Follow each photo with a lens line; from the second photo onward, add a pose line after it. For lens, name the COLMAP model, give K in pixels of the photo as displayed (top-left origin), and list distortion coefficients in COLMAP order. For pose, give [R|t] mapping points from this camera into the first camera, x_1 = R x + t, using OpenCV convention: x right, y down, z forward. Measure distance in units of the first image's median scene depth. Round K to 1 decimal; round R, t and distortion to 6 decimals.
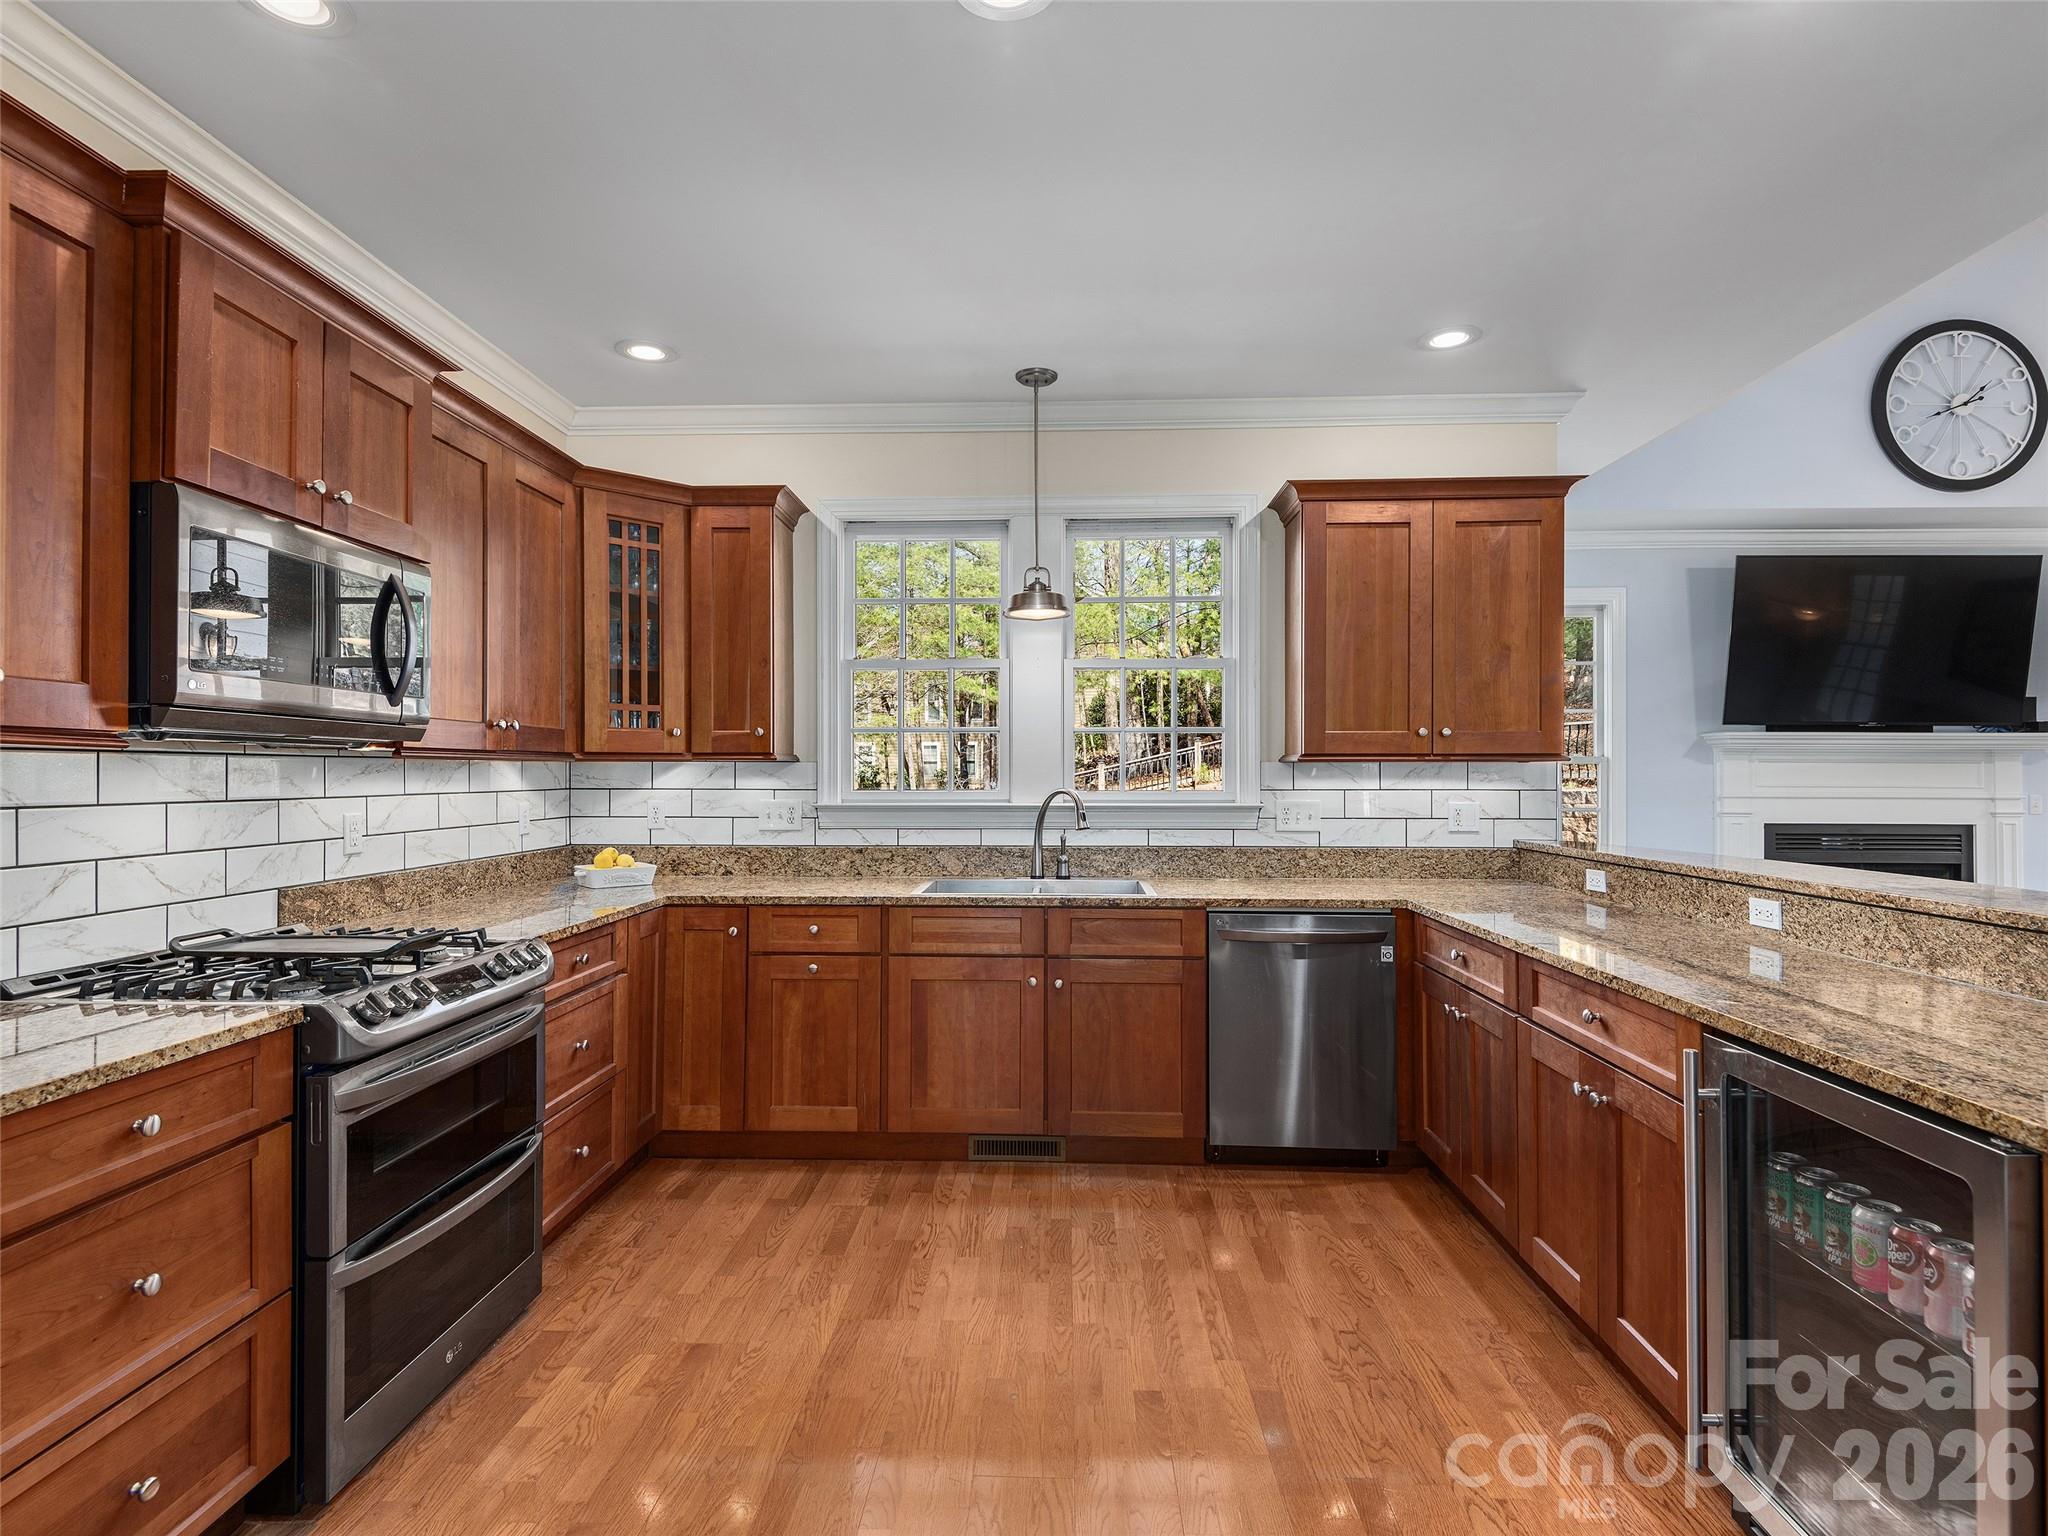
lens RADIAL K [[1042.6, 0, 1030.5], [0, 1042.6, 760.4], [0, 0, 1]] dist [0.024195, -0.017861]
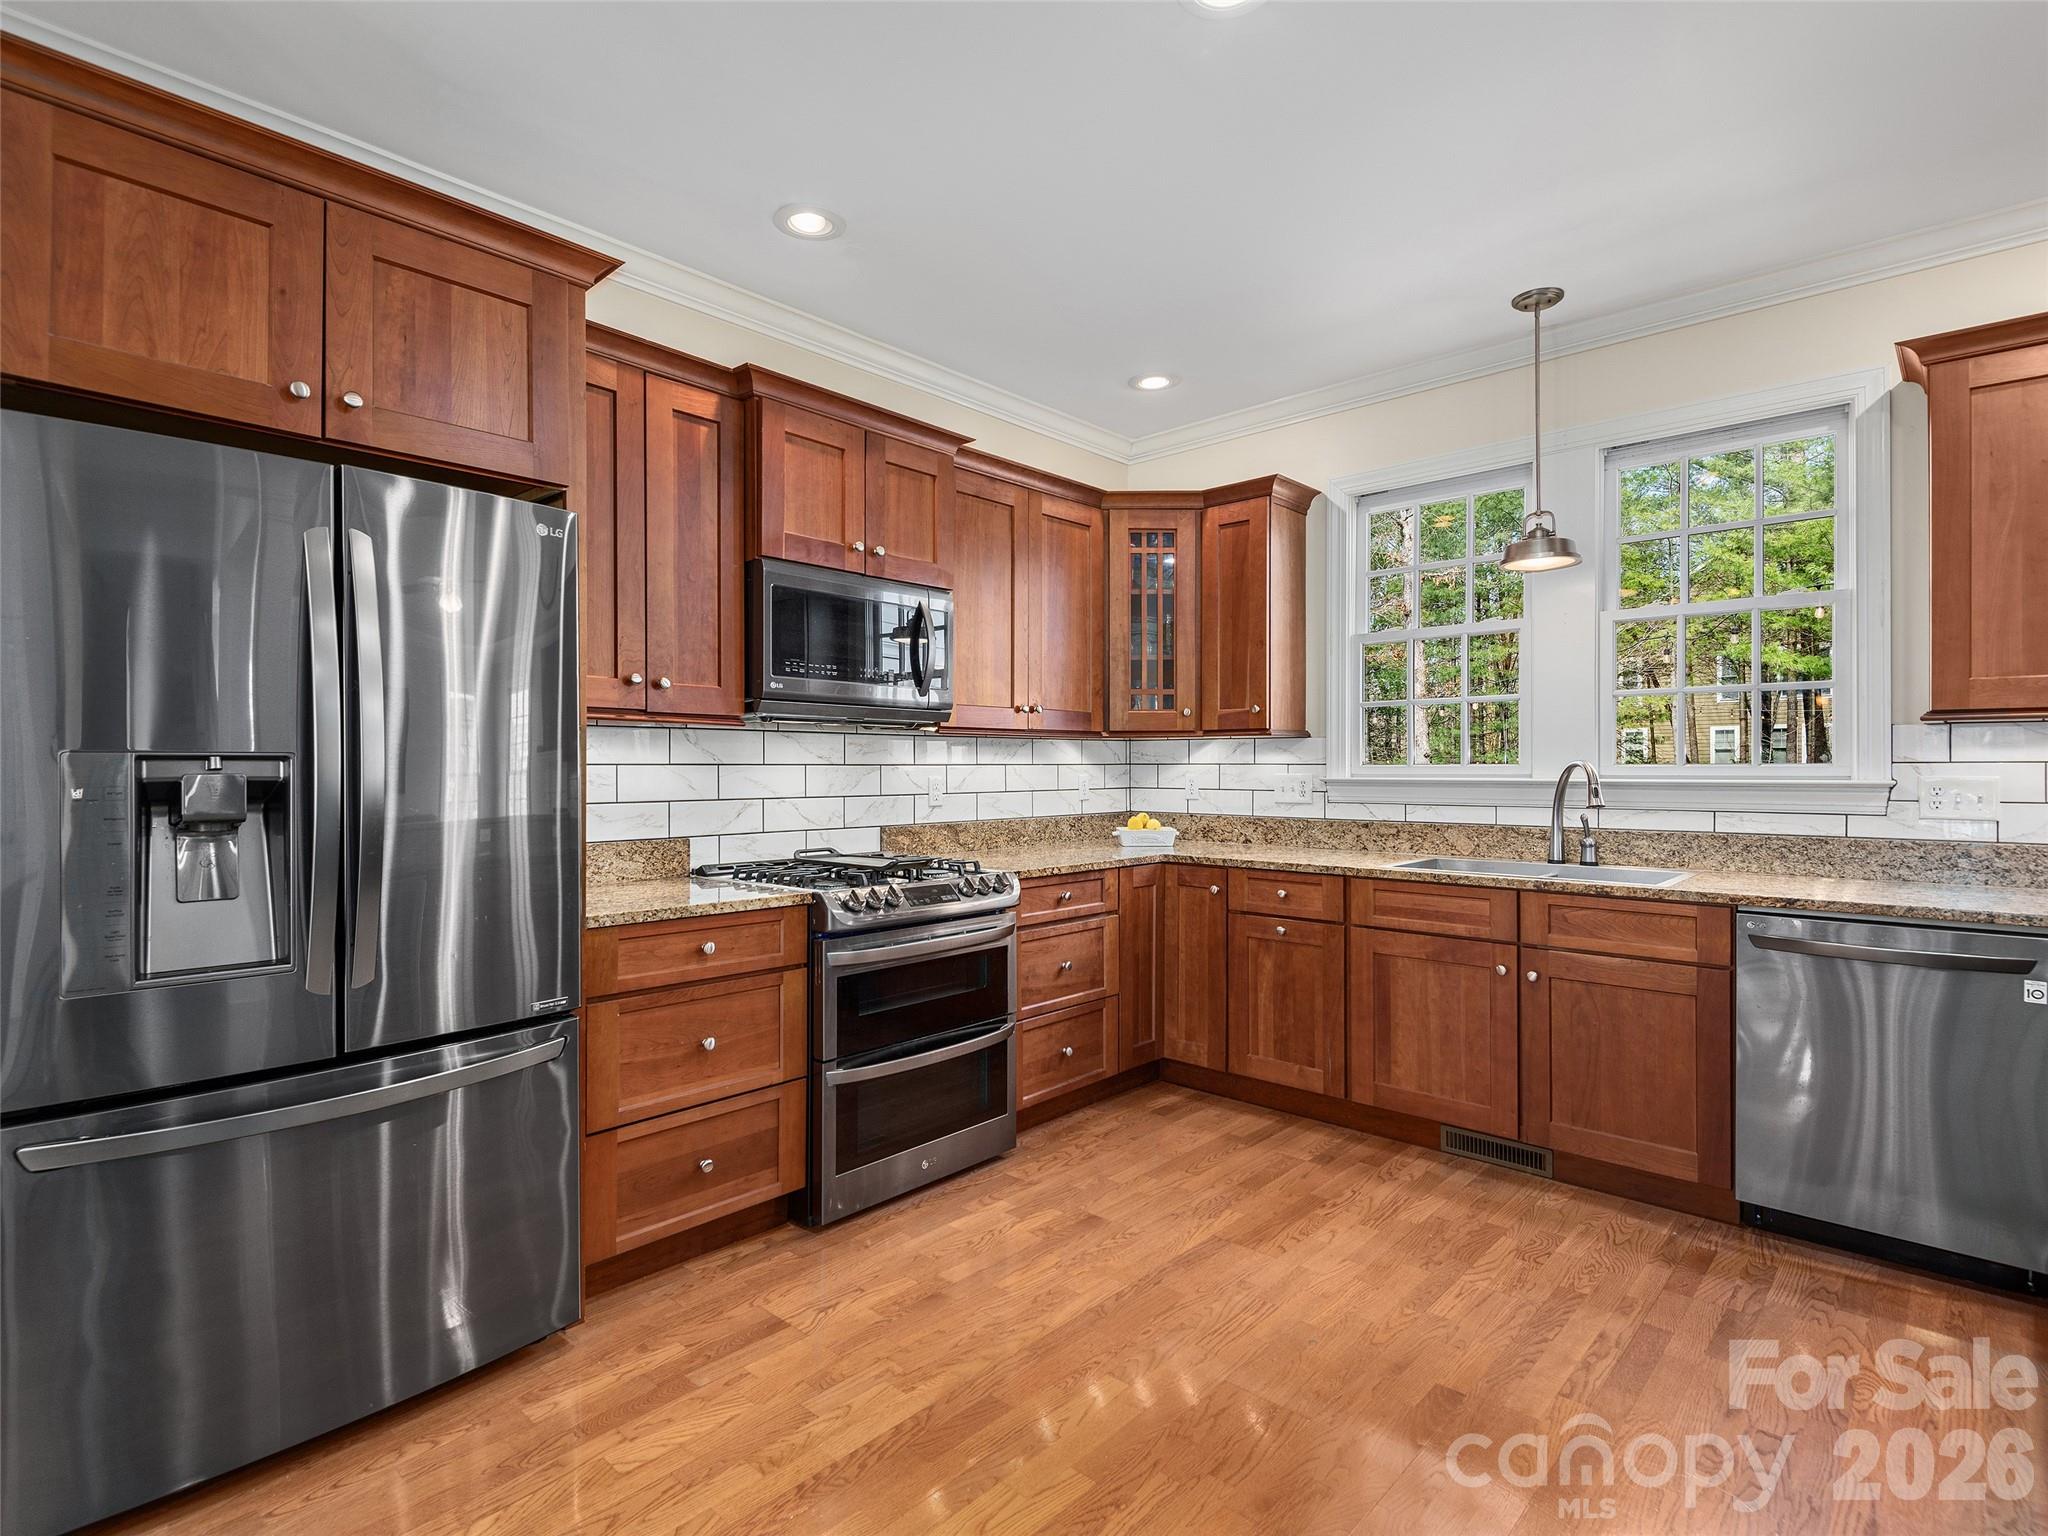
lens RADIAL K [[1042.6, 0, 1015.8], [0, 1042.6, 764.6], [0, 0, 1]] dist [0.024195, -0.017861]
pose [[0.754777, -0.002575, -0.655977, 0.282285], [0.009287, 0.999934, 0.006761, 0.022218], [0.655916, -0.011195, 0.754751, 0.030998]]
